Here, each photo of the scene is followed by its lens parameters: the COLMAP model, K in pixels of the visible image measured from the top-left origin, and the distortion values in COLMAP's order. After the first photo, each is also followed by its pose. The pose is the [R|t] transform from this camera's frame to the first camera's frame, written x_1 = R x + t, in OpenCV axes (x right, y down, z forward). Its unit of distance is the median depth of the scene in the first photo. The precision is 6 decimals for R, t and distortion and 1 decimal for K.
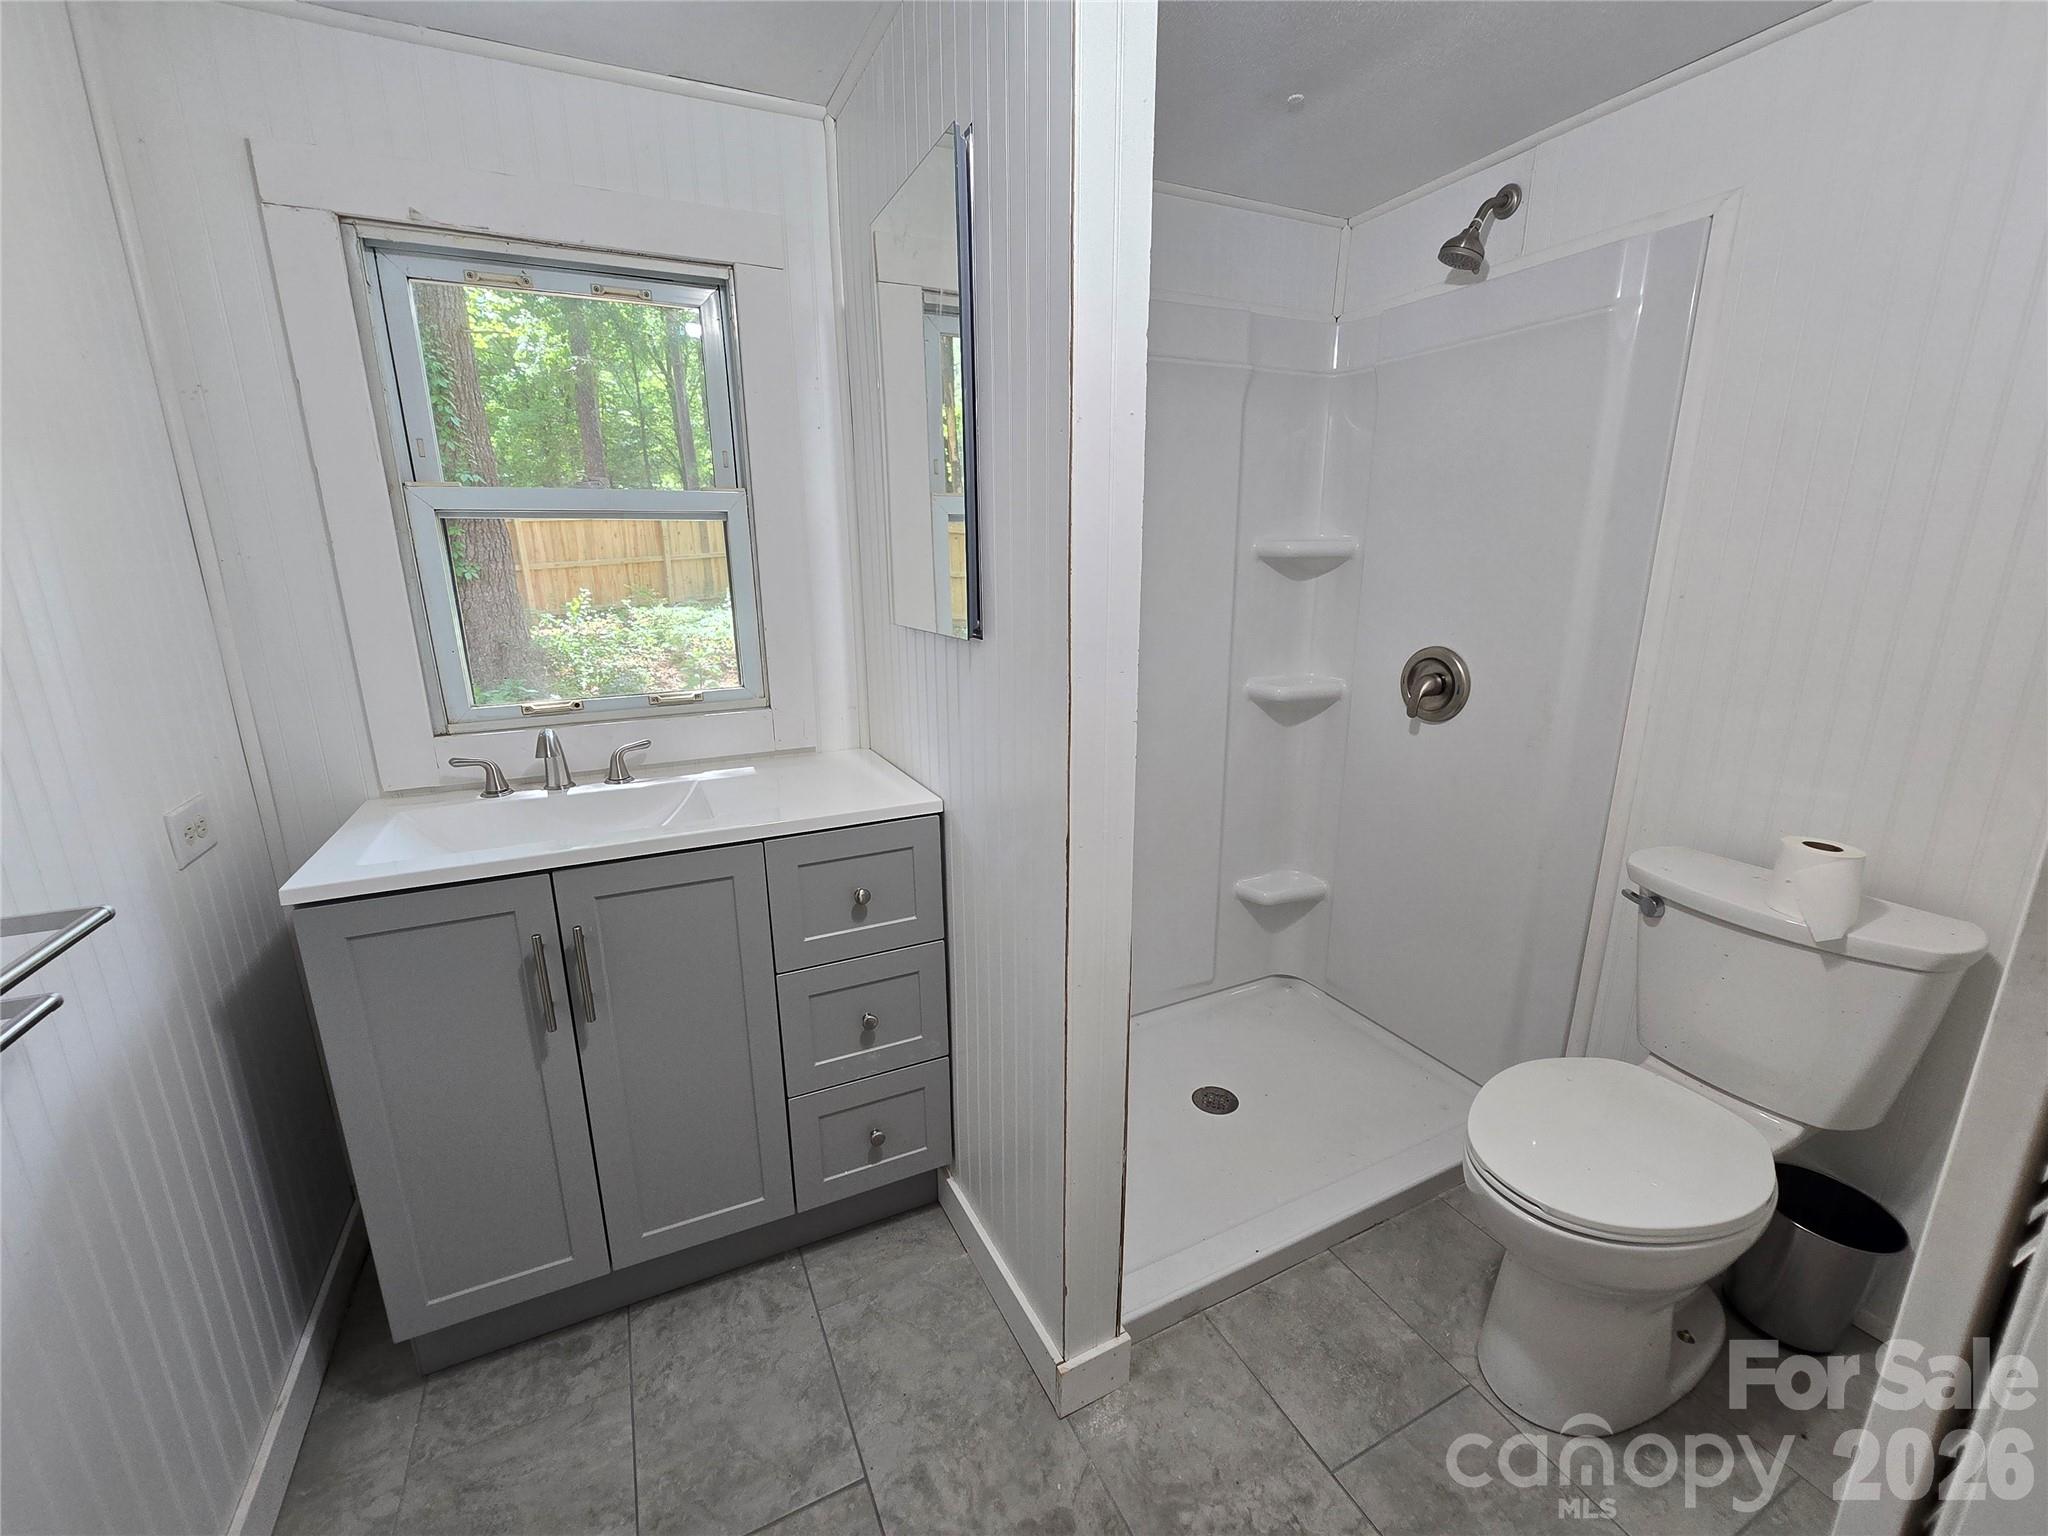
lens RADIAL K [[835.0, 0, 1023.6], [0, 835.0, 770.2], [0, 0, 1]] dist [-0.008665, 0.000958]
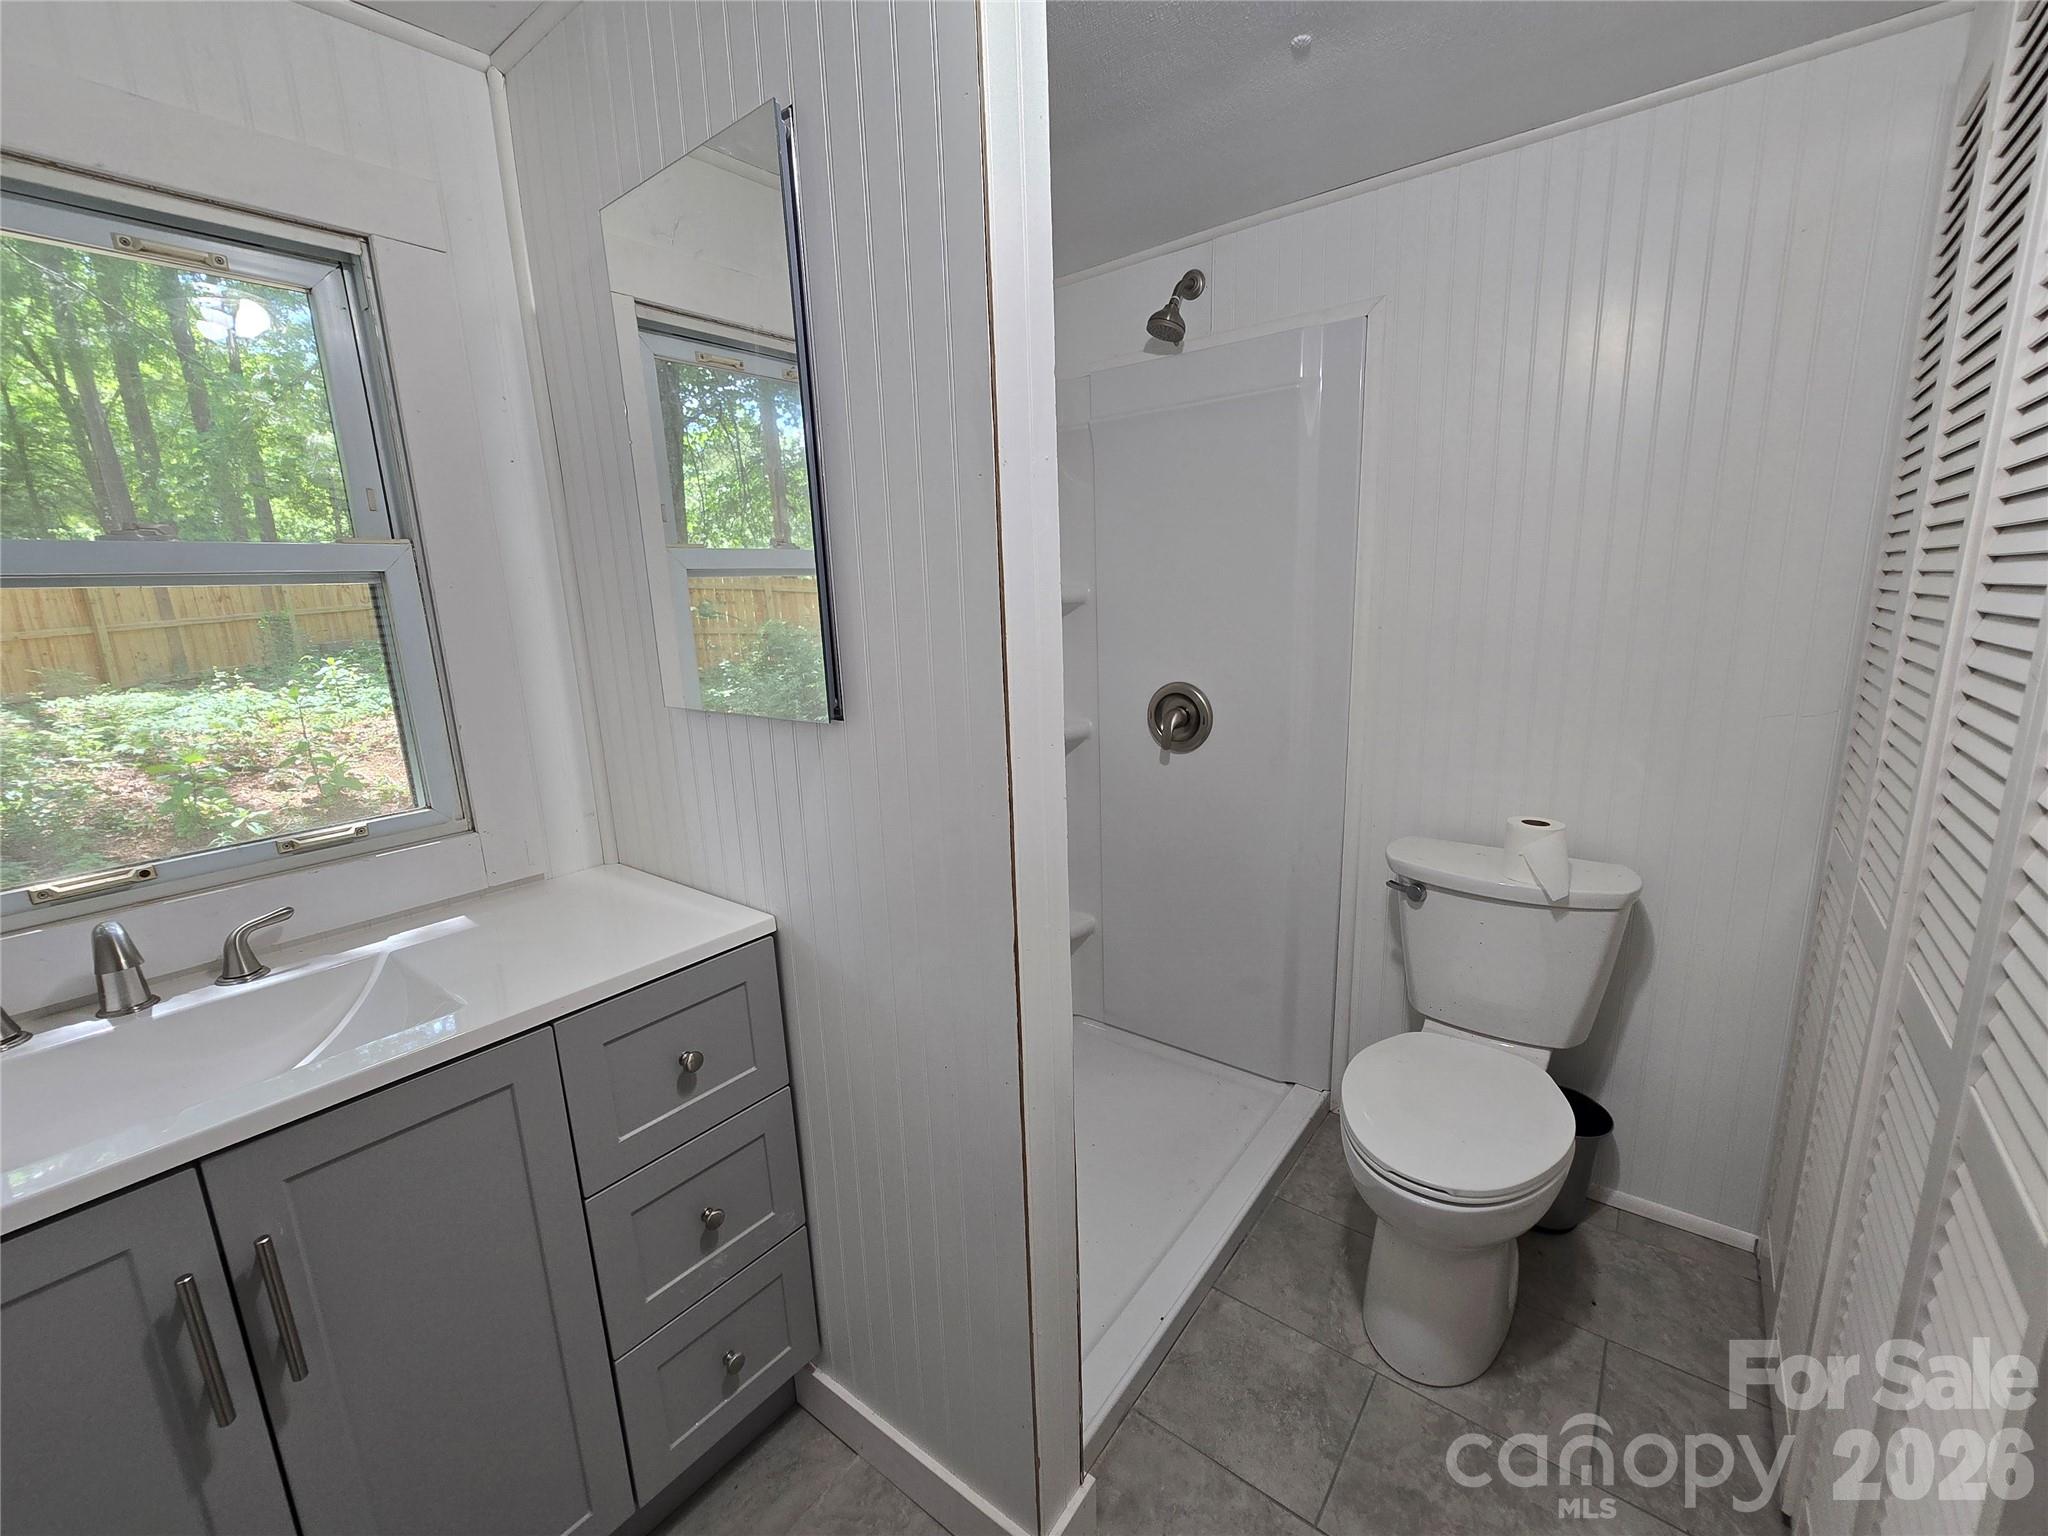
lens RADIAL K [[835.0, 0, 1022.6], [0, 835.0, 771.7], [0, 0, 1]] dist [-0.008665, 0.000958]
pose [[0.900827, -0.117079, 0.418096, -0.190903], [0.137511, 0.990319, -0.018964, -0.052523], [-0.411828, 0.074576, 0.908205, 0.142080]]
